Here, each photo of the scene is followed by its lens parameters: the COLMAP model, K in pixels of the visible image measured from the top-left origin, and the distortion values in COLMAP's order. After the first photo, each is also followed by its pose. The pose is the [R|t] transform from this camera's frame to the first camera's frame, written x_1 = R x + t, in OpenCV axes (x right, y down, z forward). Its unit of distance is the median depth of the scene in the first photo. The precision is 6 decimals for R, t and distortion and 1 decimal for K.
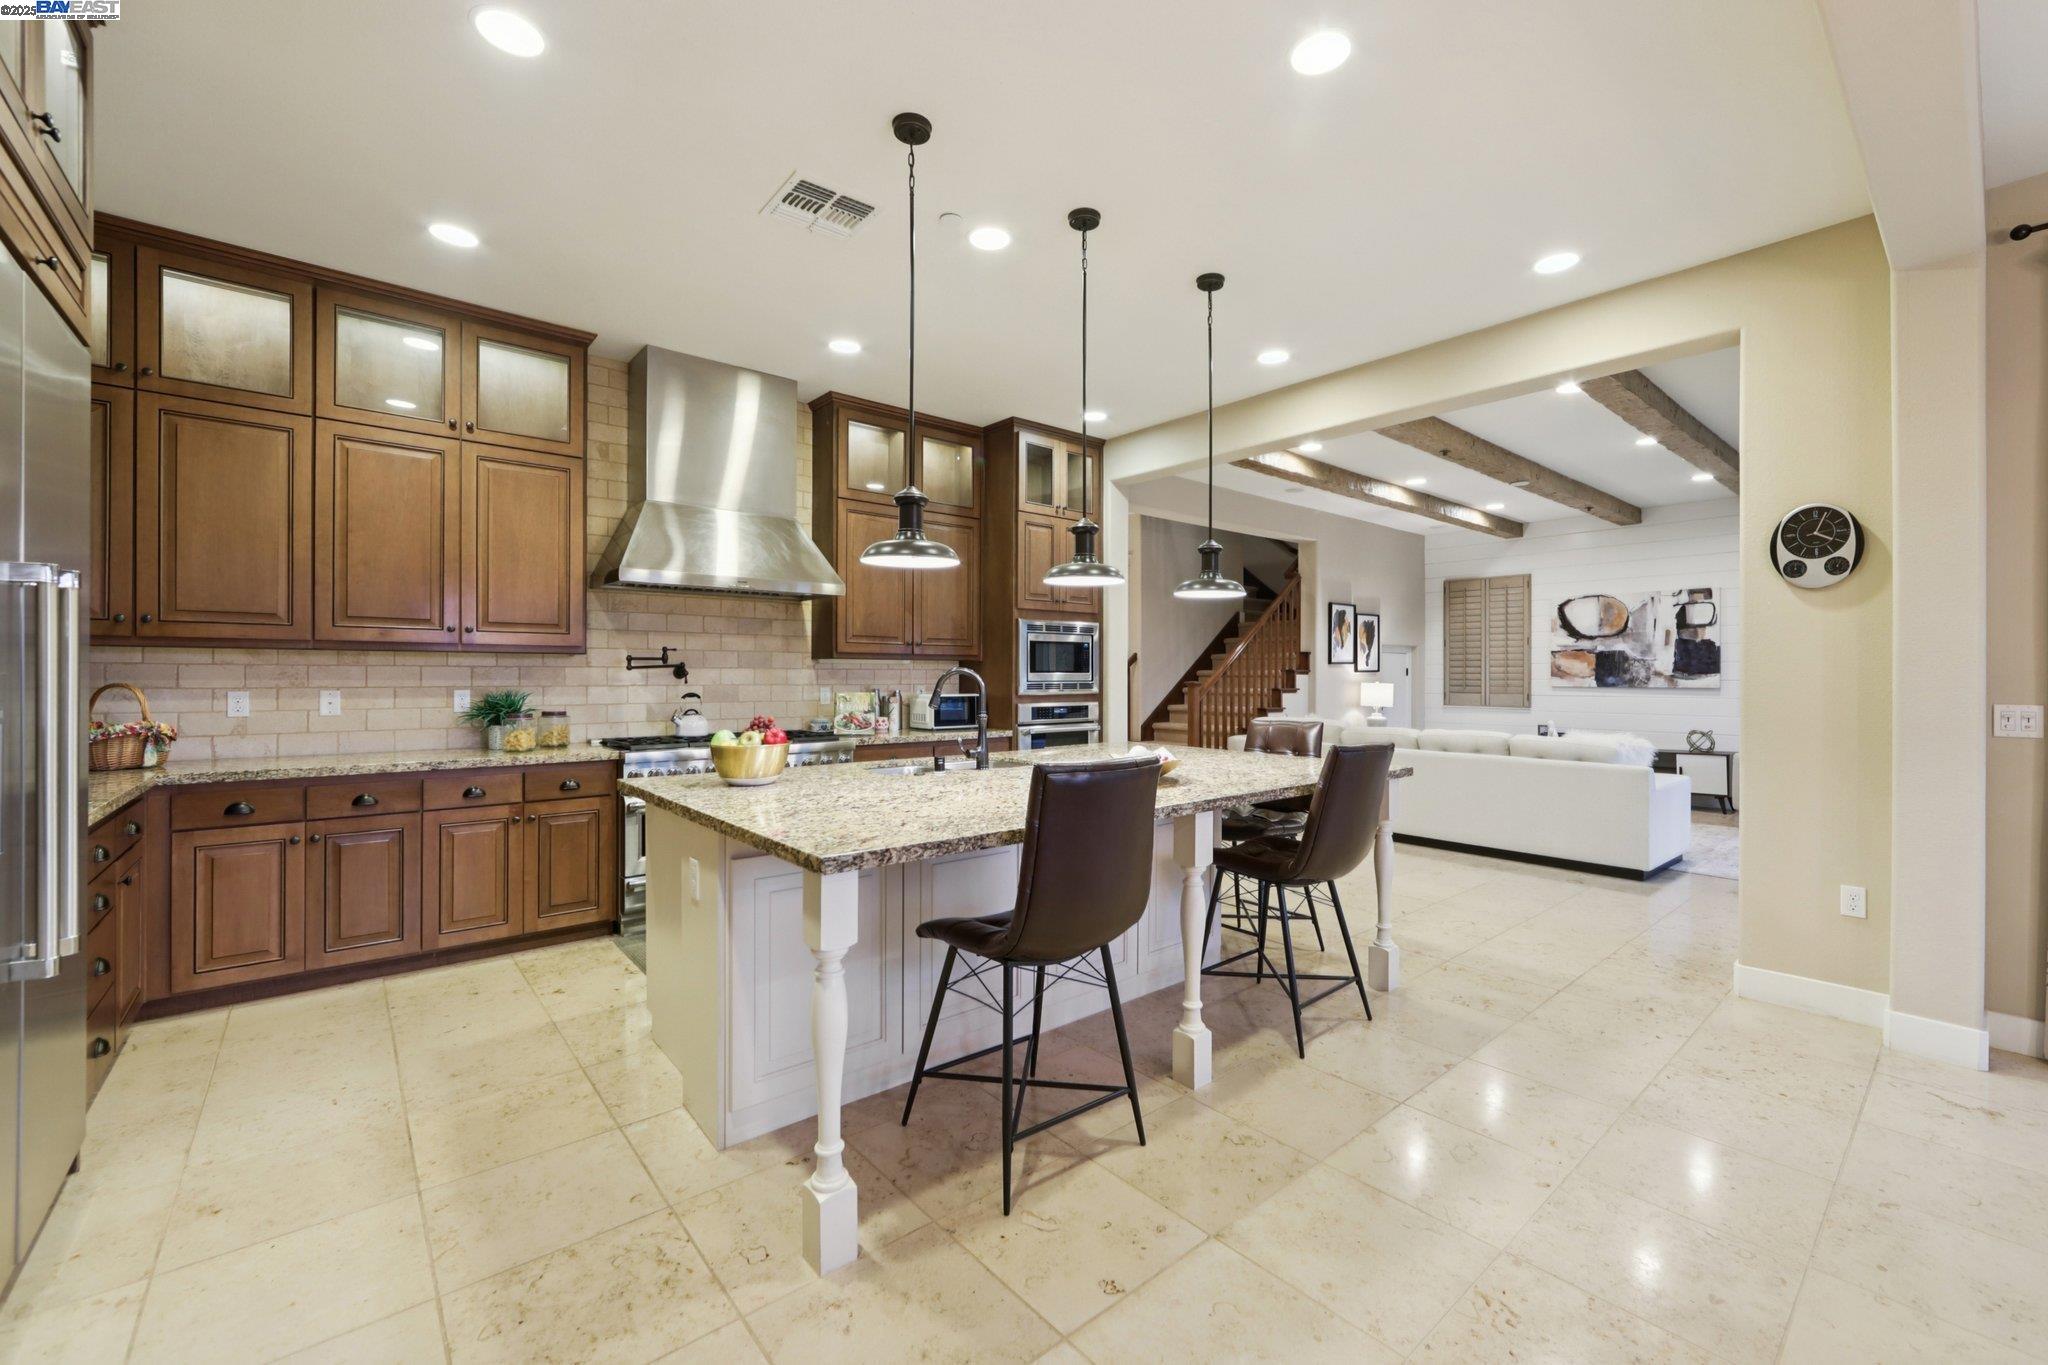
lens RADIAL K [[830.1, 0, 1035.9], [0, 830.1, 676.2], [0, 0, 1]] dist [-0.014590, 0.003619]
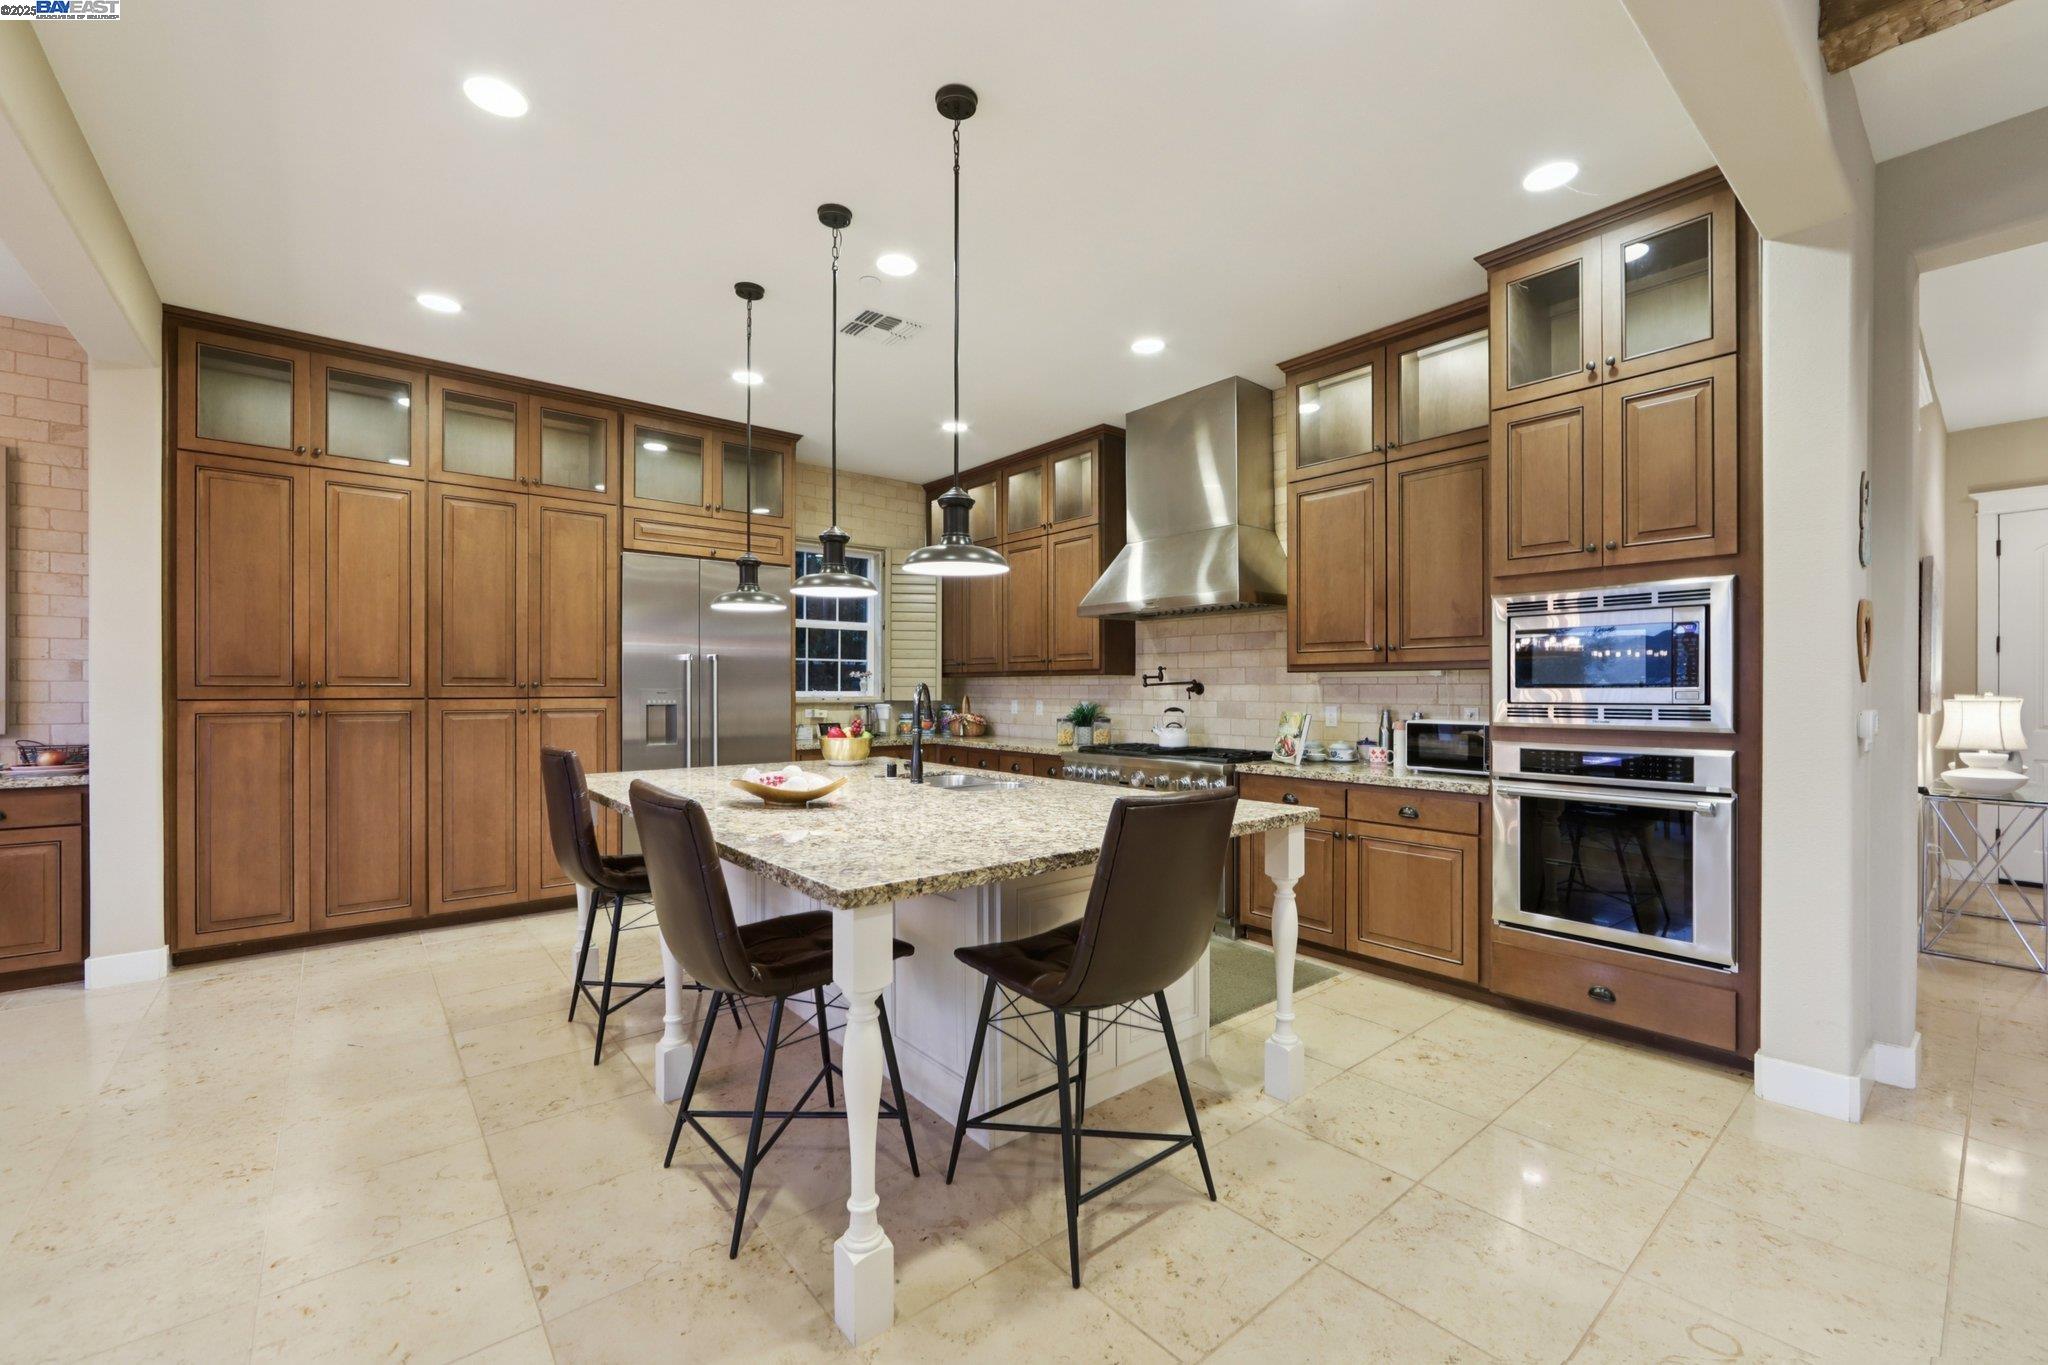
lens RADIAL K [[830.1, 0, 1037.2], [0, 830.1, 693.3], [0, 0, 1]] dist [-0.014590, 0.003619]
pose [[-0.002100, 0.000726, -0.999998, 0.491179], [-0.003555, 0.999993, 0.000733, 0.000714], [0.999991, 0.003556, -0.002097, 0.595754]]
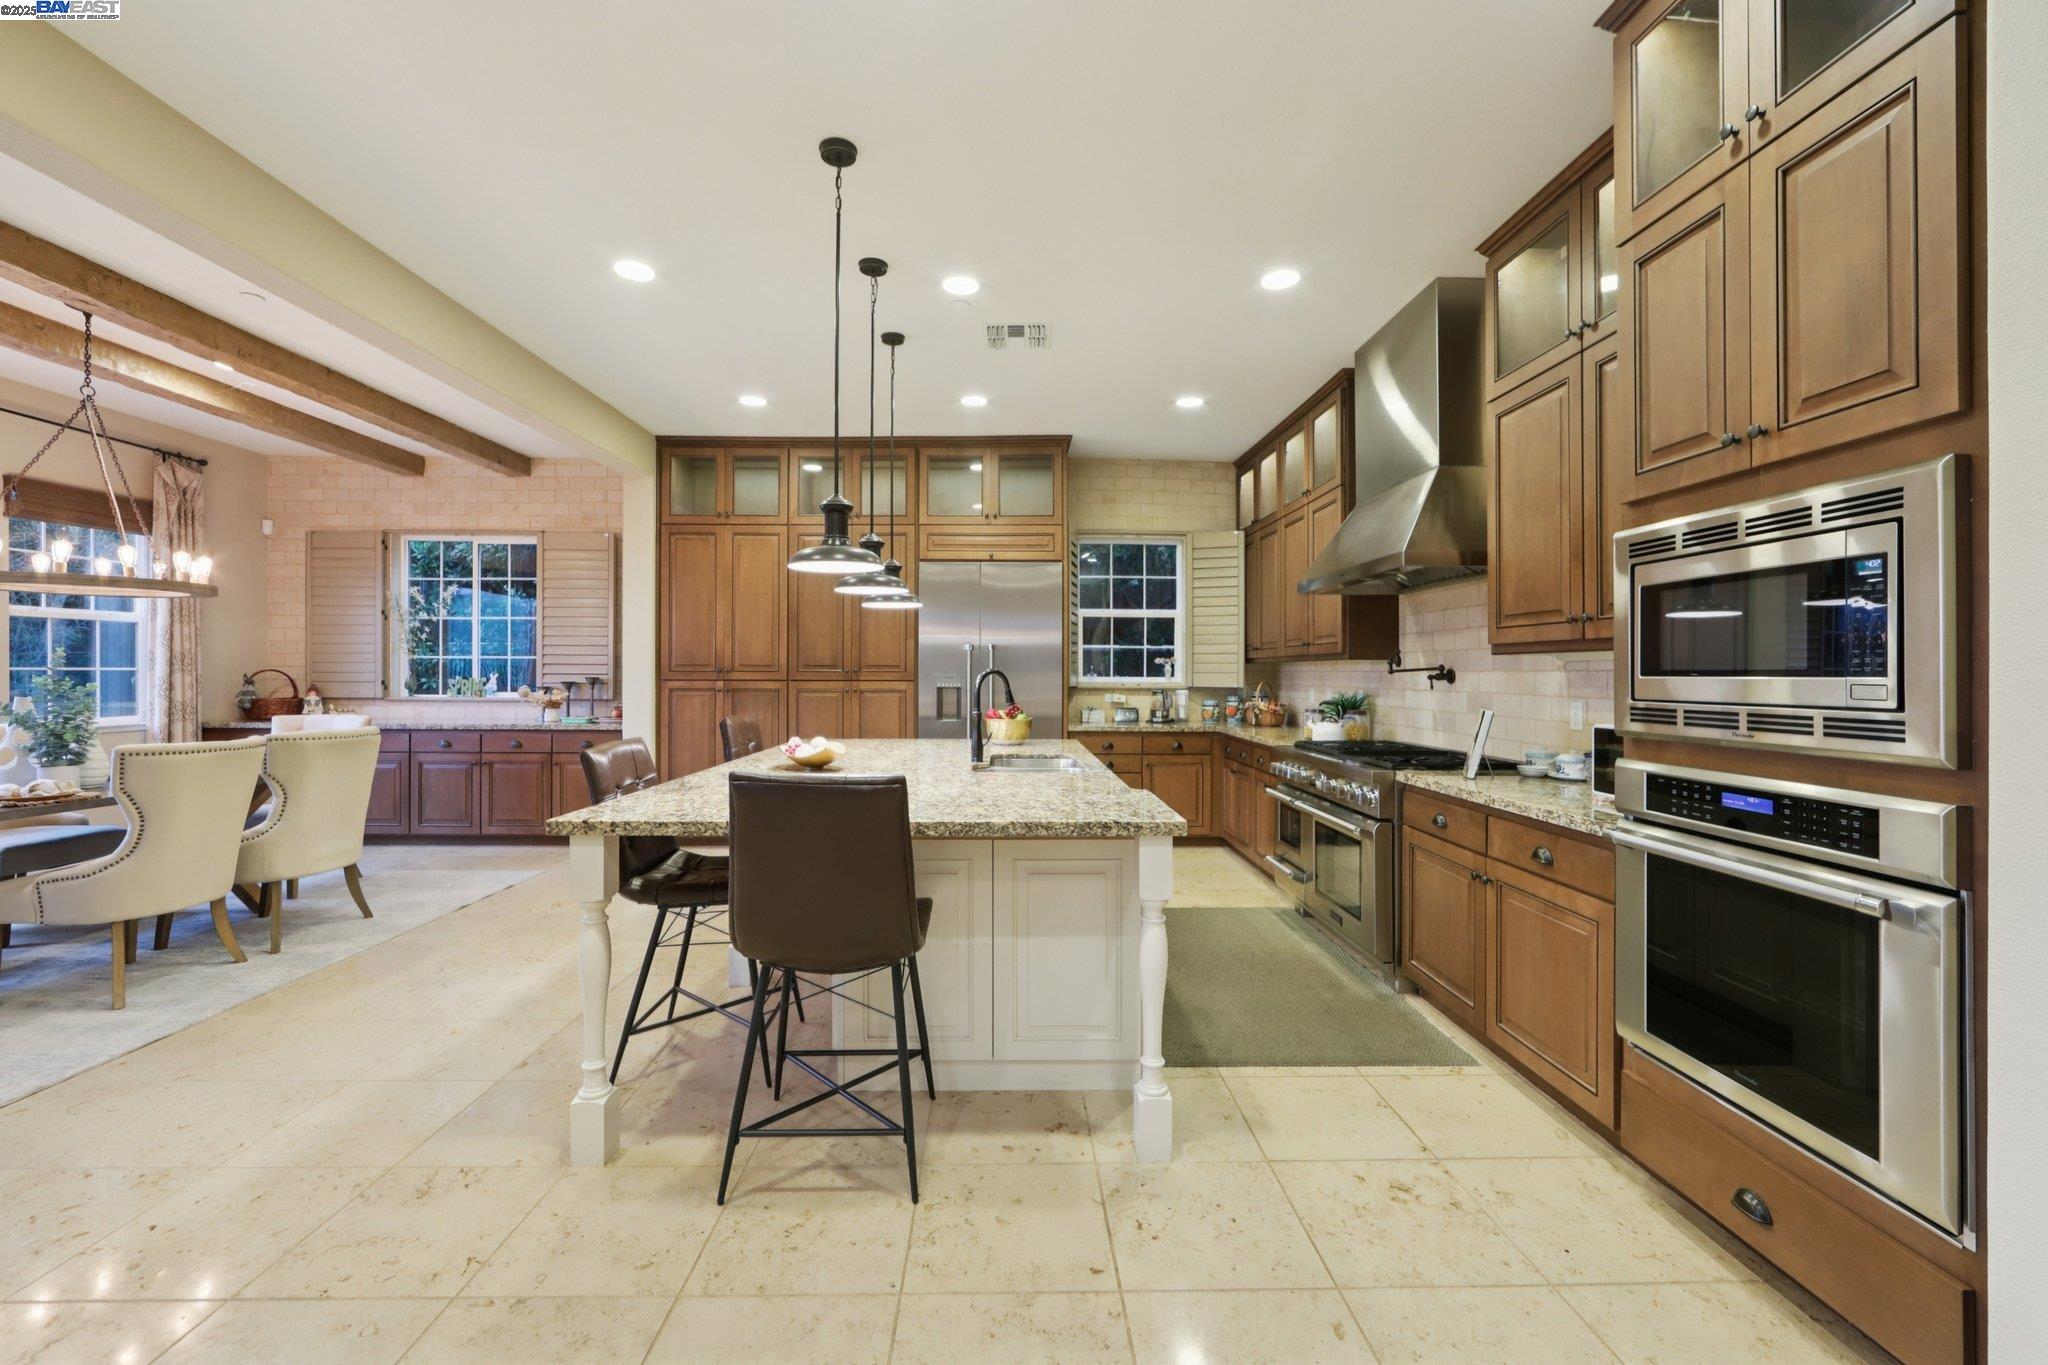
lens RADIAL K [[830.1, 0, 1020.8], [0, 830.1, 677.4], [0, 0, 1]] dist [-0.014590, 0.003619]
pose [[-0.628371, -0.004024, -0.777903, 0.385358], [-0.010000, 0.999946, 0.002905, -0.001457], [0.777849, 0.009605, -0.628378, 0.896231]]
